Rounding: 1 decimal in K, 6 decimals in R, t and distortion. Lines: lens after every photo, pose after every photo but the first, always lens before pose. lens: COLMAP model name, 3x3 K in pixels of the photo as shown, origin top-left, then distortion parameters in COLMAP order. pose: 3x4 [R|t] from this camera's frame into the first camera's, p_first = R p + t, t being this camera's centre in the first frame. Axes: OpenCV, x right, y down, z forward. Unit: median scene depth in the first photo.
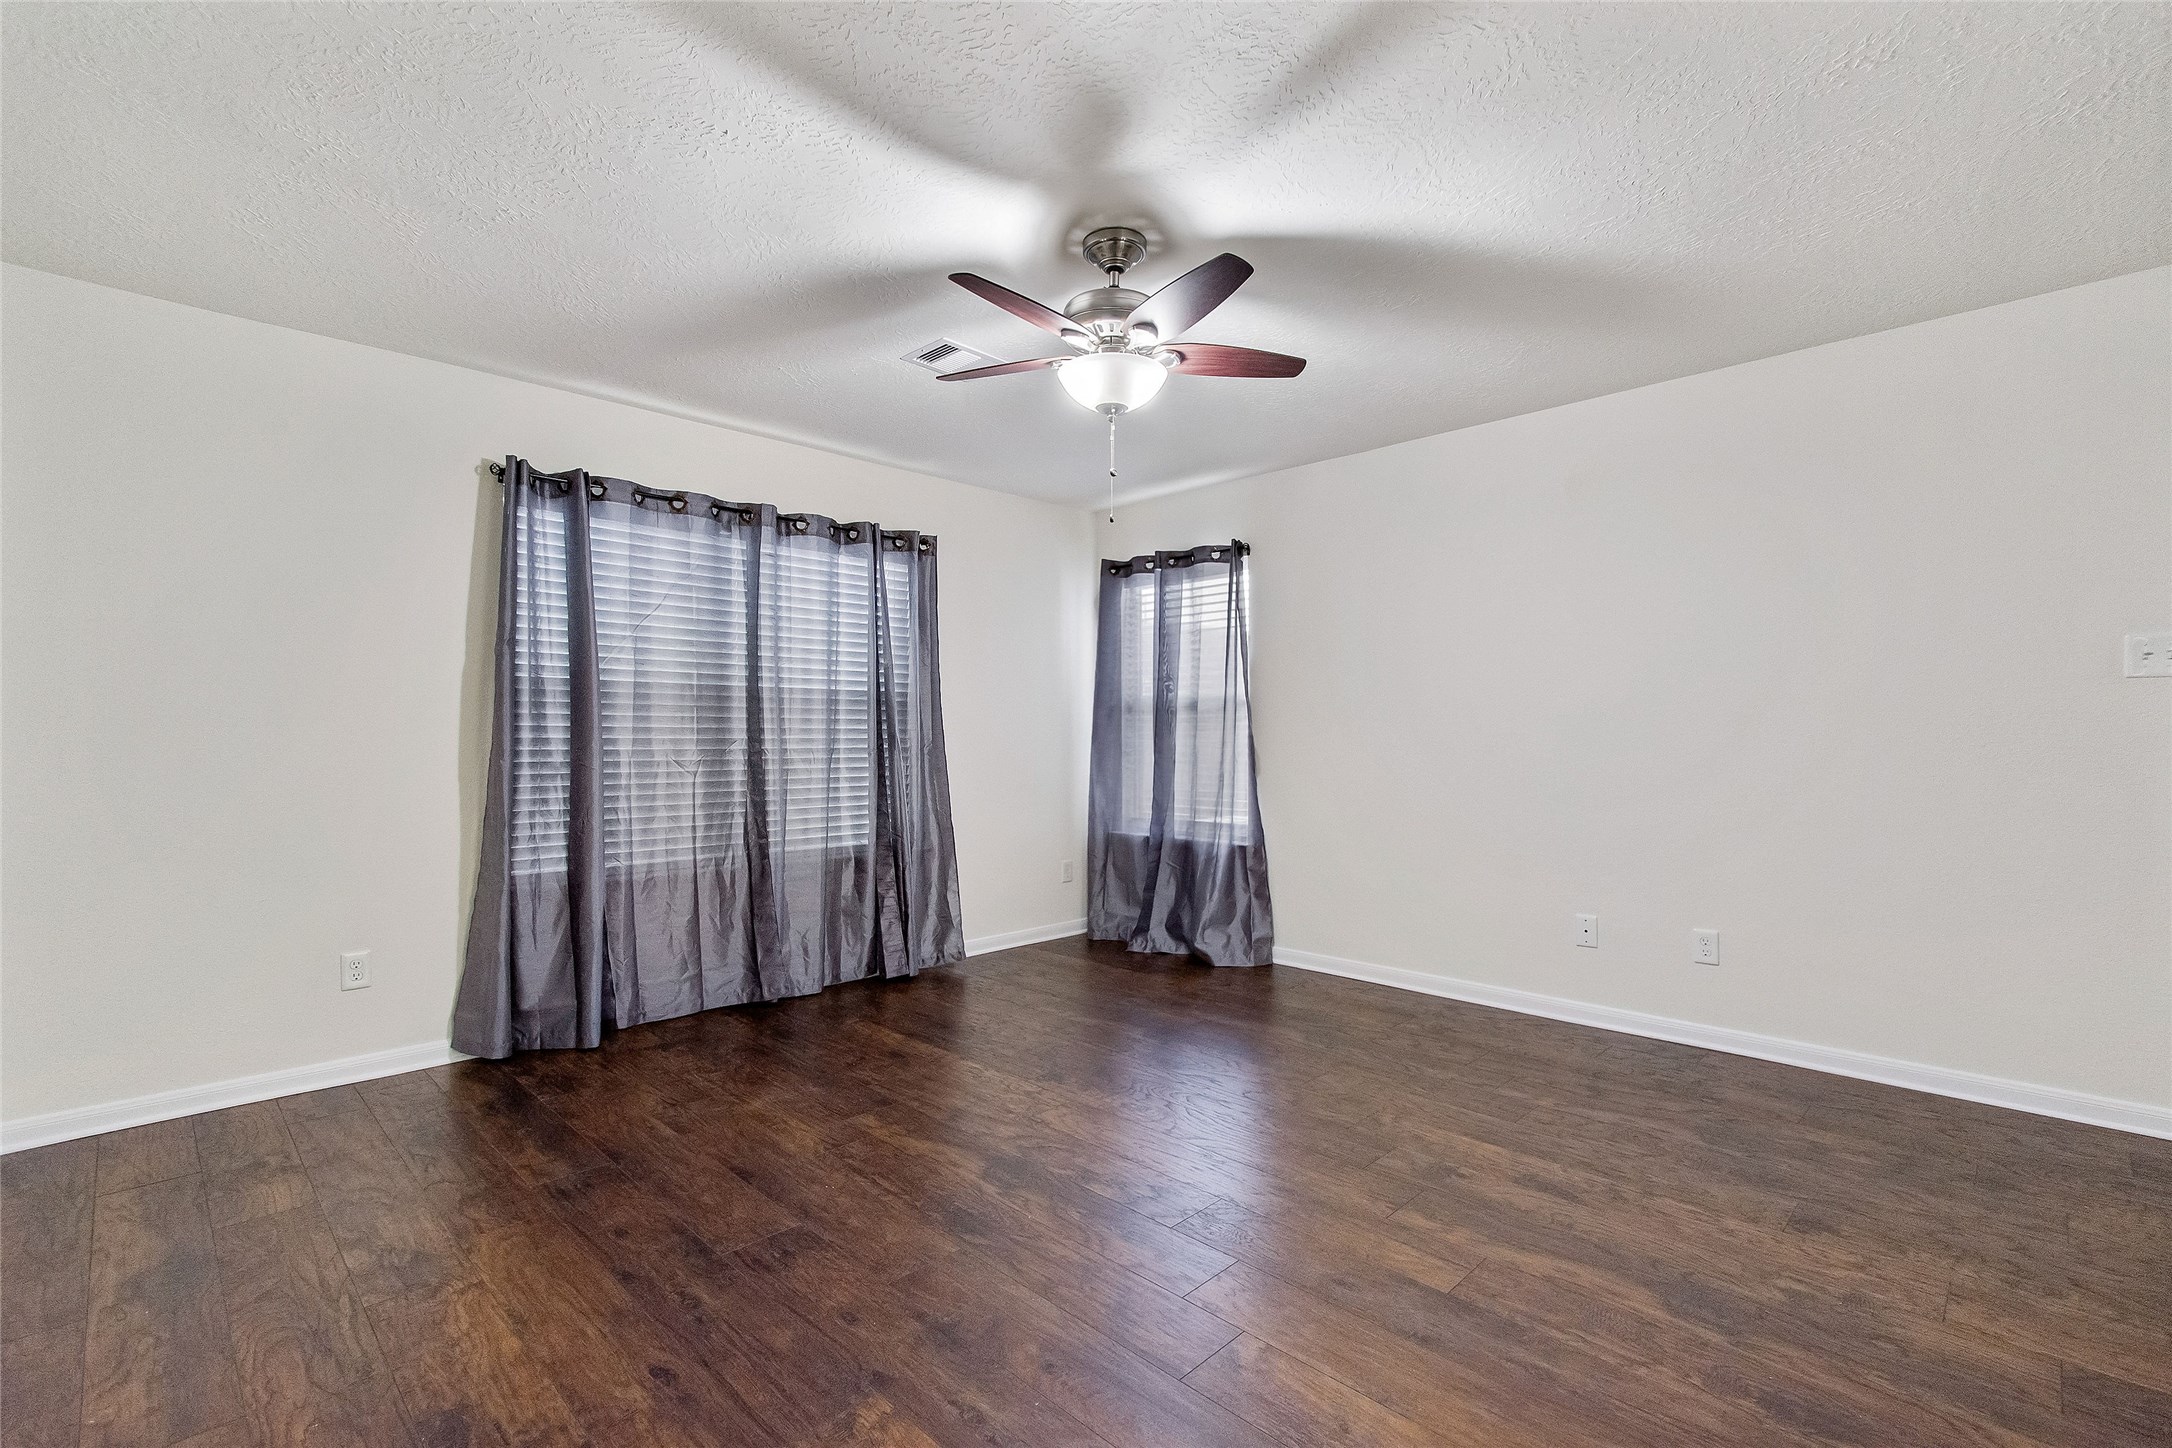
lens RADIAL K [[953.6, 0, 1101.8], [0, 953.6, 747.1], [0, 0, 1]] dist [0.000361, -0.000091]
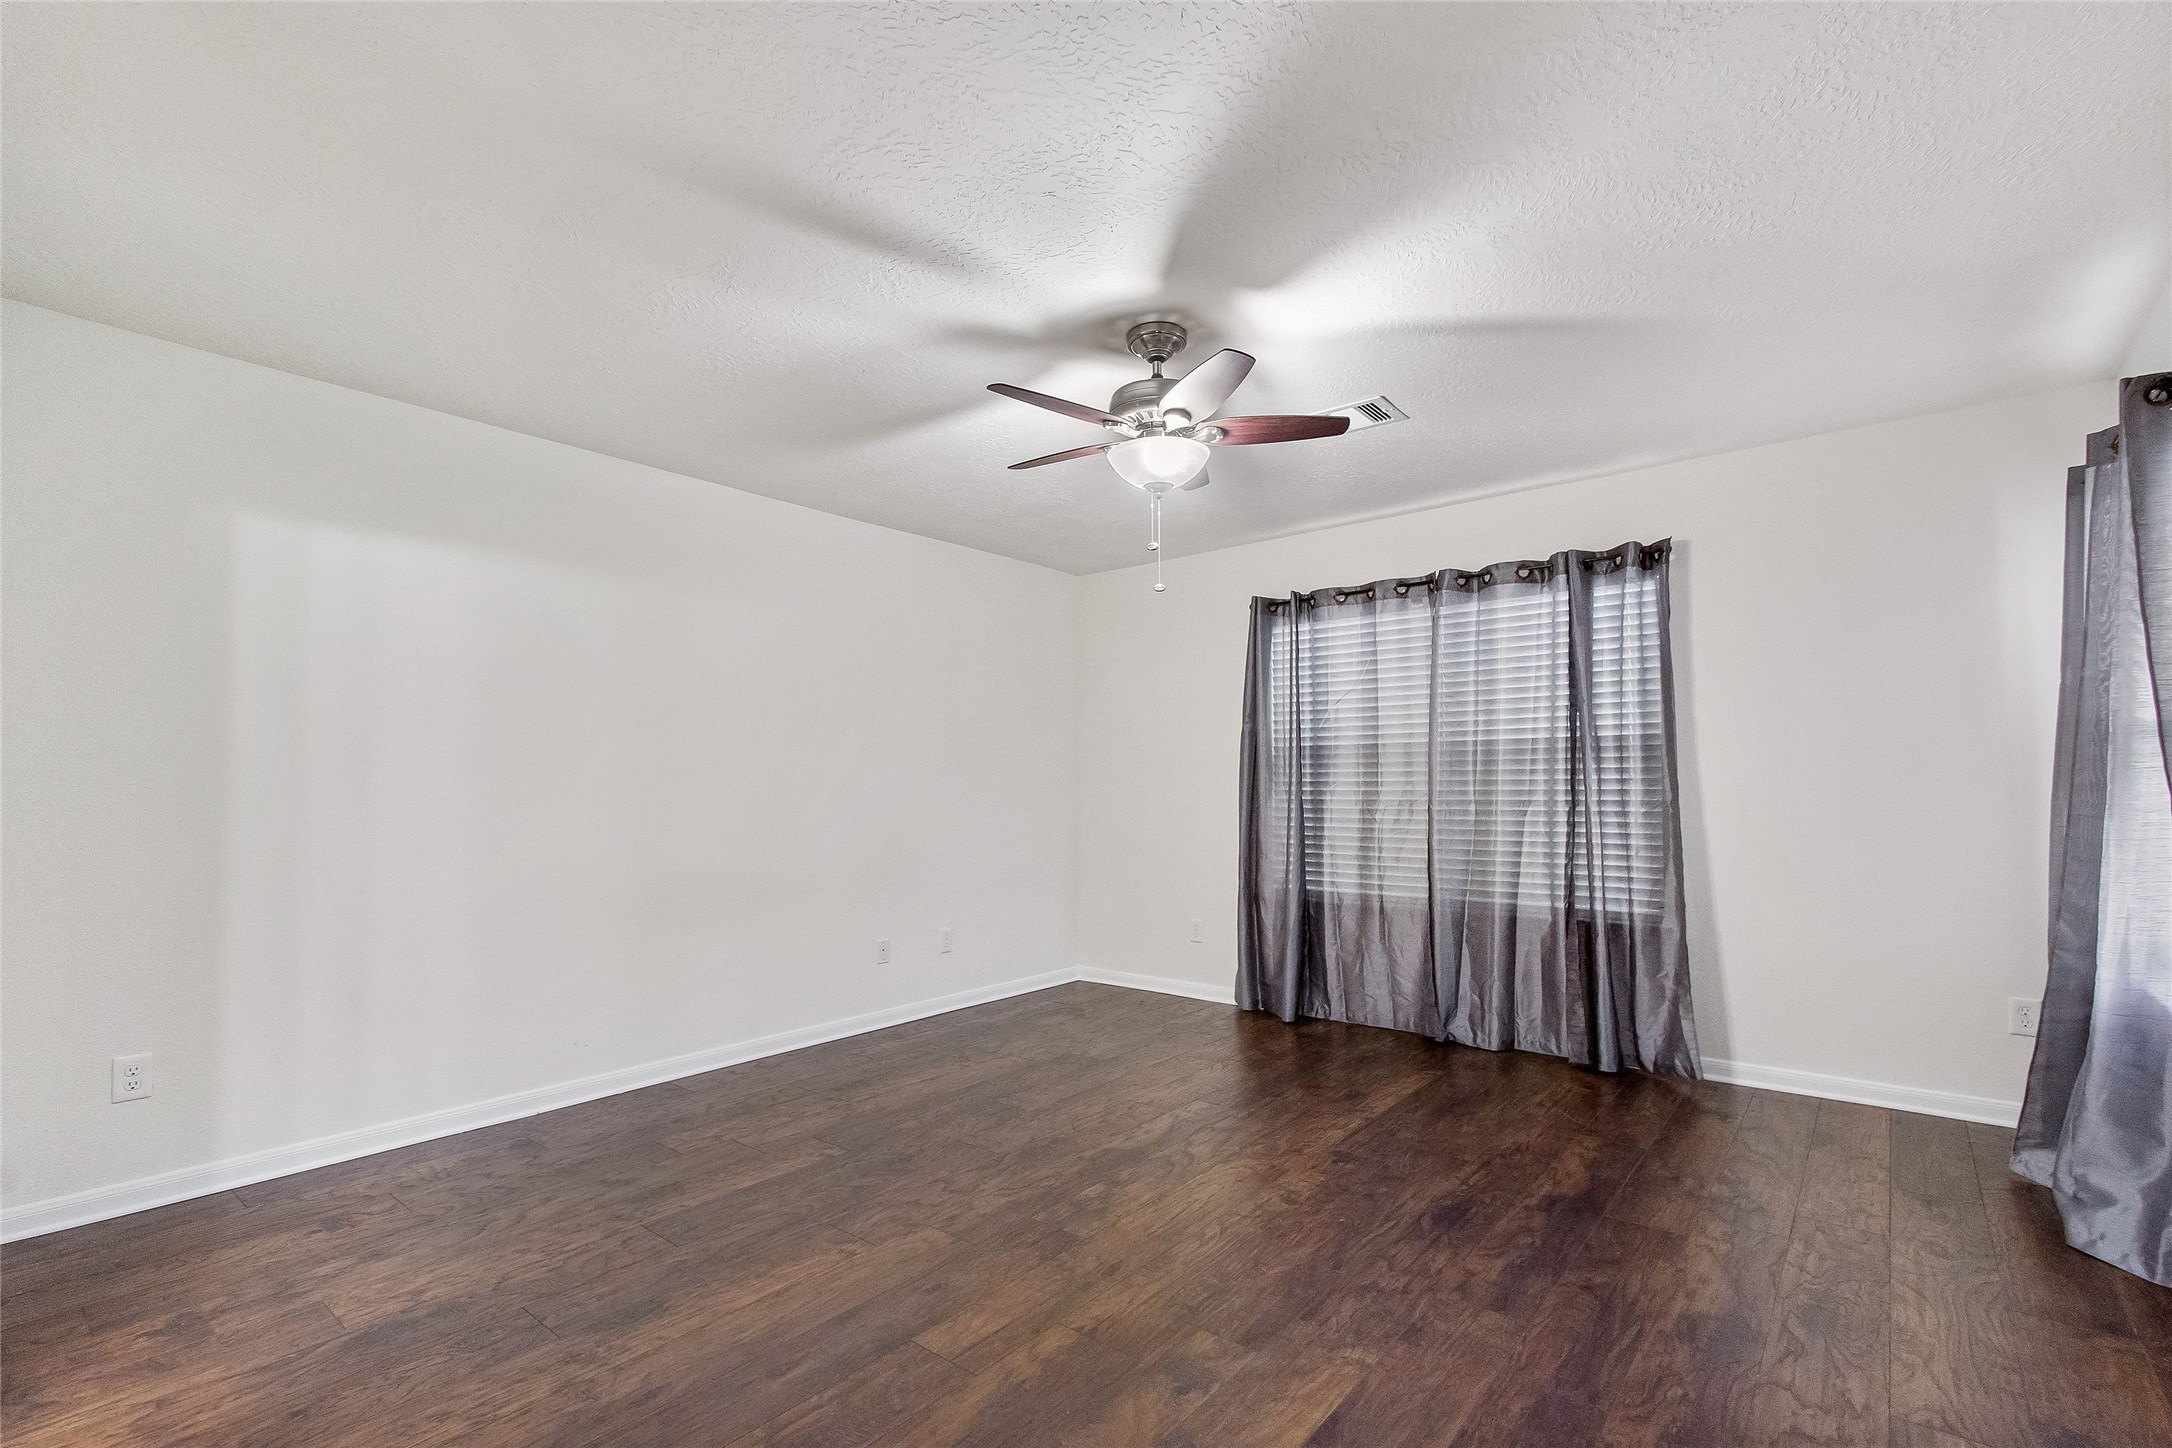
lens RADIAL K [[953.6, 0, 1101.8], [0, 953.6, 747.1], [0, 0, 1]] dist [0.000361, -0.000091]
pose [[0.094888, -0.048317, -0.994315, 0.744219], [-0.013953, 0.998659, -0.049860, 0.001817], [0.995390, 0.018604, 0.094086, 0.581316]]
